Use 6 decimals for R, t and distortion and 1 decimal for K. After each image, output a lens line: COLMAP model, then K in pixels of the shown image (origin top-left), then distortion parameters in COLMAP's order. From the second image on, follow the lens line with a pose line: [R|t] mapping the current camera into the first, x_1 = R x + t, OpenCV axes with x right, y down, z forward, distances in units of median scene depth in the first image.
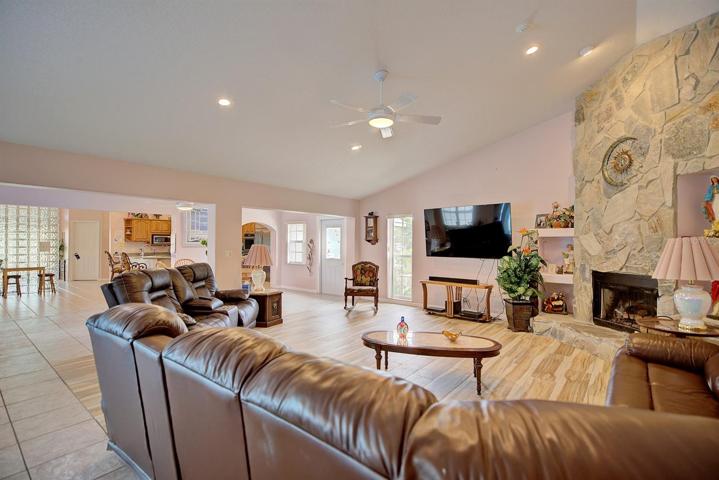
lens RADIAL K [[330.6, 0, 360.3], [0, 330.6, 242.3], [0, 0, 1]] dist [0.002374, -0.000394]
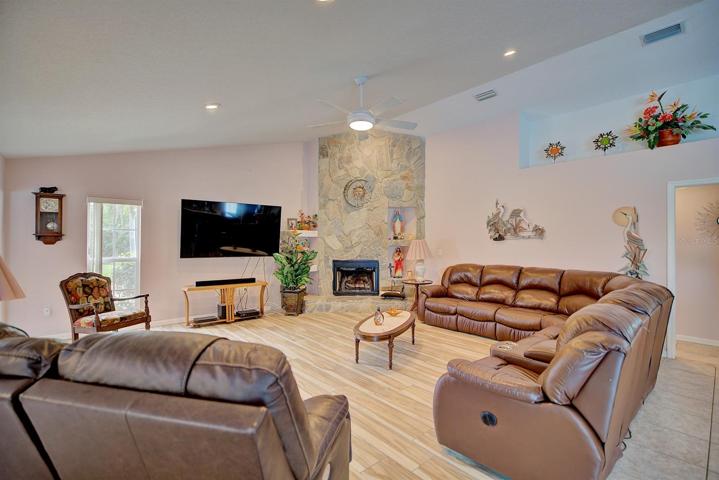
lens RADIAL K [[330.6, 0, 359.3], [0, 330.6, 238.8], [0, 0, 1]] dist [0.002374, -0.000394]
pose [[0.164716, 0.007638, 0.986311, -0.699359], [-0.004680, 0.999965, -0.006962, -0.000508], [-0.986330, -0.003469, 0.164746, 0.607006]]
